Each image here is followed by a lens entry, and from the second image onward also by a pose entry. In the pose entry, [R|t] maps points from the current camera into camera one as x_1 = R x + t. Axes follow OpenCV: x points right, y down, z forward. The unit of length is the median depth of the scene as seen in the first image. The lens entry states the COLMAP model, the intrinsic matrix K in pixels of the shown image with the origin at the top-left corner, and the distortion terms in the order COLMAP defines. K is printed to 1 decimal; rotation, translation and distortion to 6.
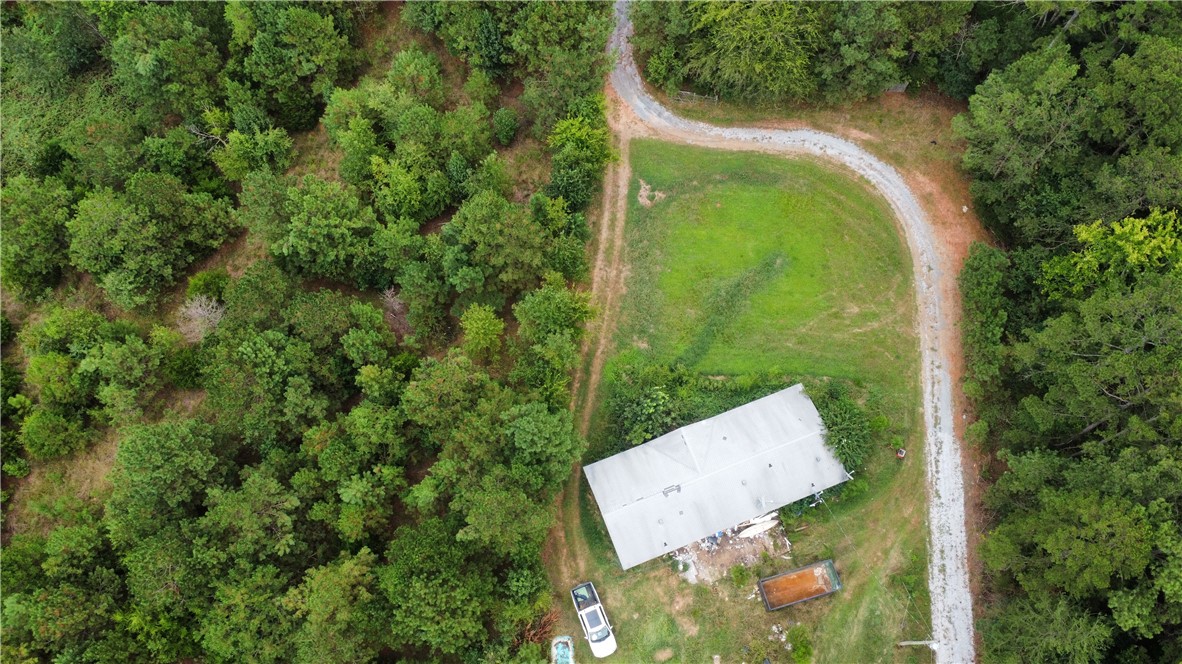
lens RADIAL K [[857.2, 0, 592.4], [0, 857.2, 348.9], [0, 0, 1]] dist [-0.002076, -0.000125]
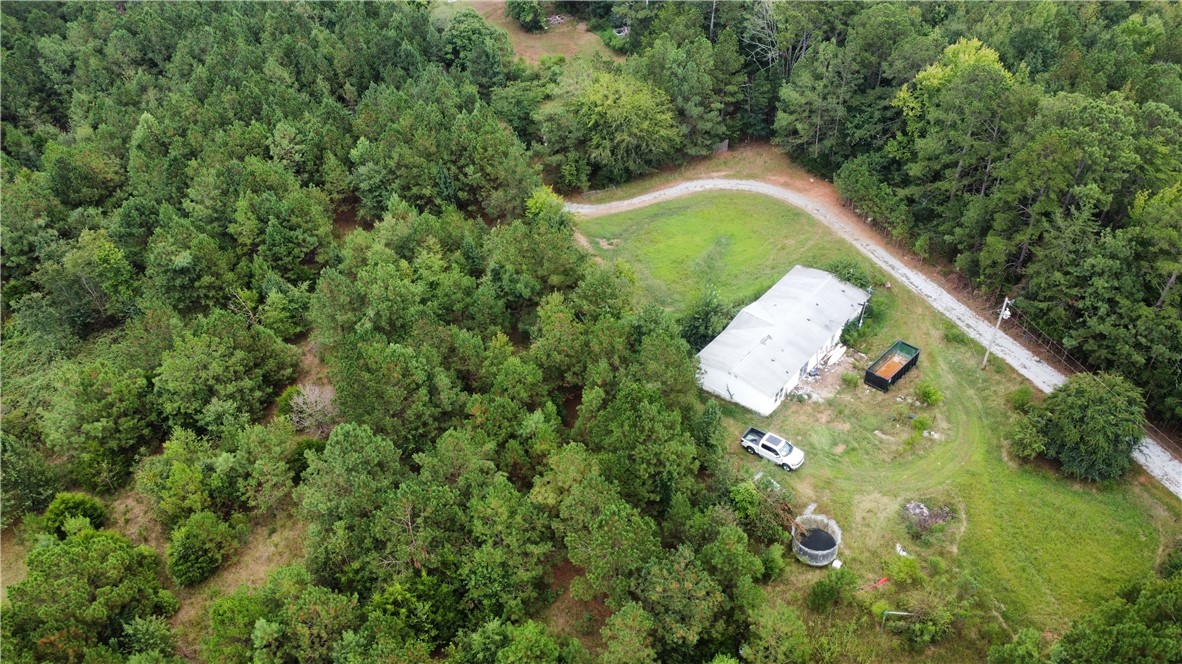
lens RADIAL K [[857.2, 0, 592.4], [0, 857.2, 348.9], [0, 0, 1]] dist [-0.002076, -0.000125]
pose [[0.878791, -0.327570, 0.347023, -0.466939], [0.457061, 0.786826, -0.414730, 0.481280], [-0.137194, 0.523071, 0.841174, 0.014764]]
